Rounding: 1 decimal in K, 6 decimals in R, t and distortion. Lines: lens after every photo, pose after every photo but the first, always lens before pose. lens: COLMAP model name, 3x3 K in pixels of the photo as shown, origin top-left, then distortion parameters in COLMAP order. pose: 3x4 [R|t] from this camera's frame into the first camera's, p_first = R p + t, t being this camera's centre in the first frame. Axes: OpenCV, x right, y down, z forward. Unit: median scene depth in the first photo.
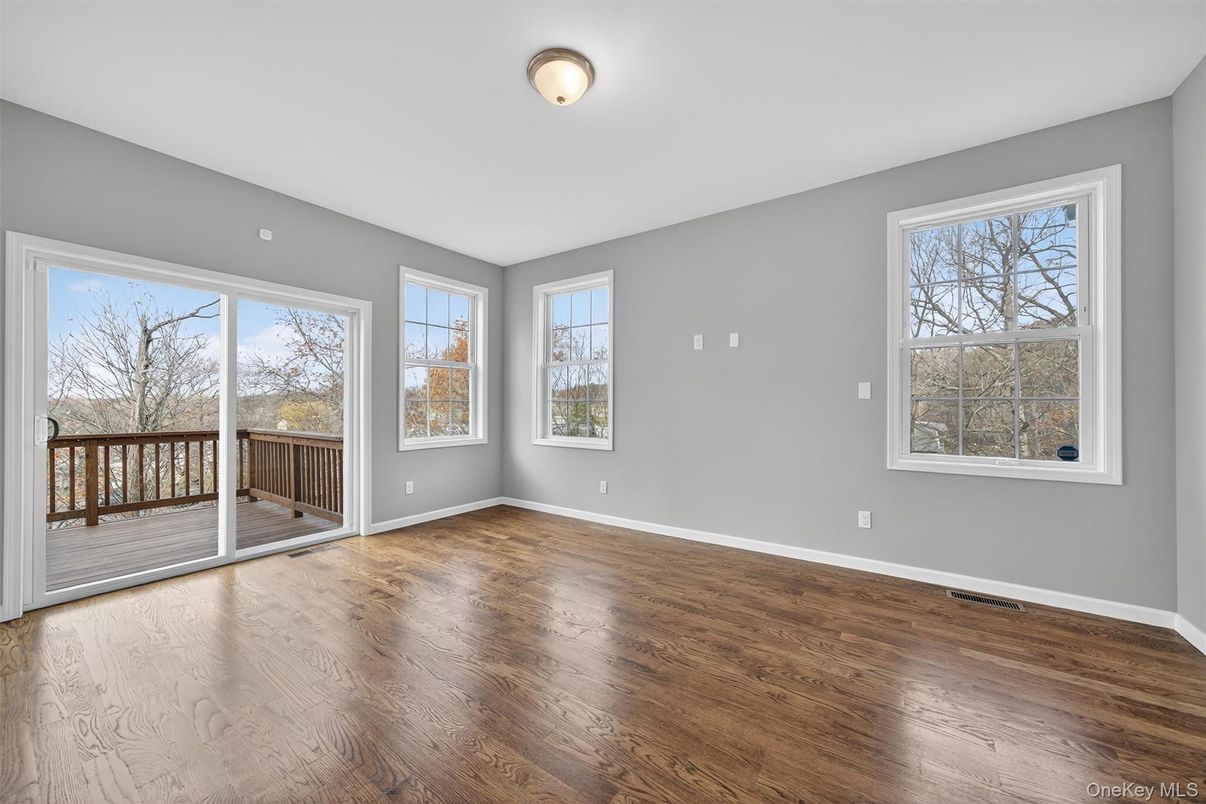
lens RADIAL K [[437.8, 0, 602.8], [0, 437.8, 403.9], [0, 0, 1]] dist [0.001527, 0.000076]
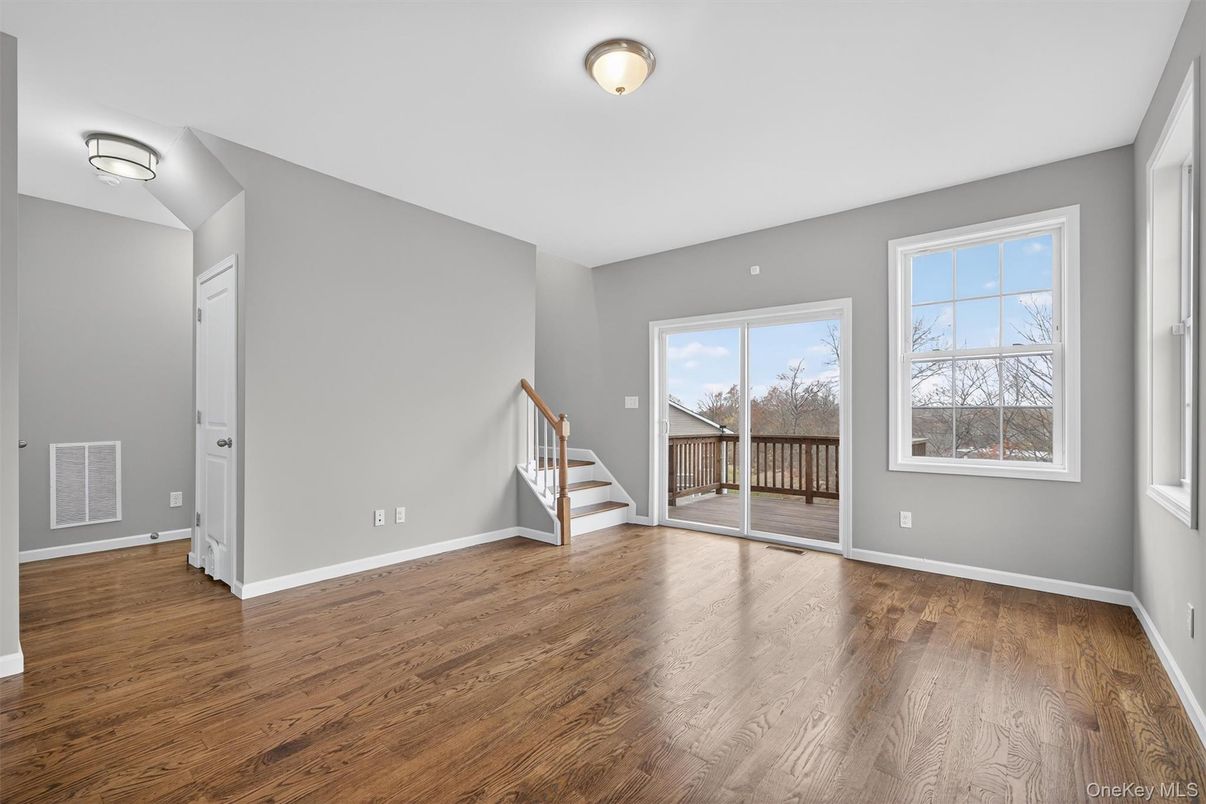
lens RADIAL K [[512.2, 0, 603.9], [0, 512.2, 418.1], [0, 0, 1]] dist [-0.000997, 0.000475]
pose [[-0.066032, 0.005451, -0.997803, 0.568023], [0.002041, 0.999984, 0.005328, 0.004147], [0.997815, -0.001684, -0.066042, 0.579251]]
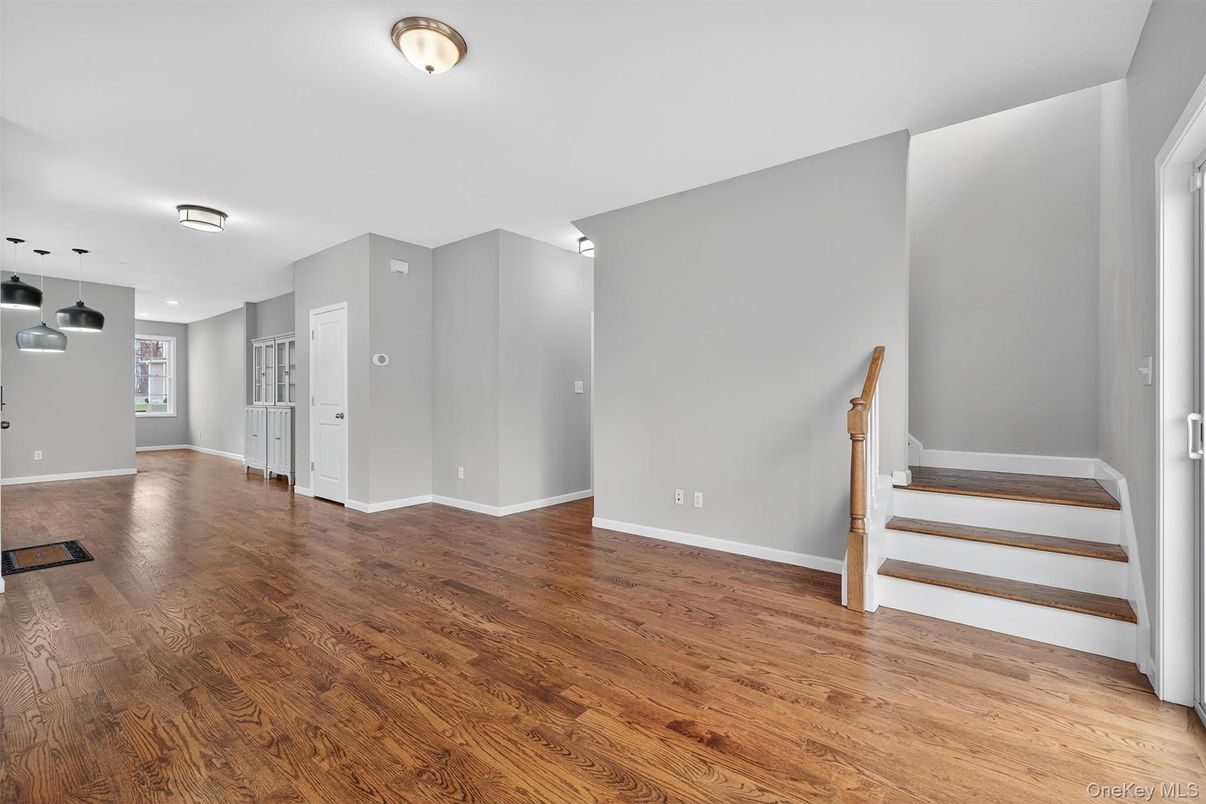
lens RADIAL K [[512.2, 0, 602.5], [0, 512.2, 406.1], [0, 0, 1]] dist [-0.000997, 0.000475]
pose [[-0.998715, -0.001900, 0.050648, -0.293348], [-0.001982, 0.999997, -0.001584, 0.014917], [-0.050645, -0.001682, -0.998715, 1.158852]]
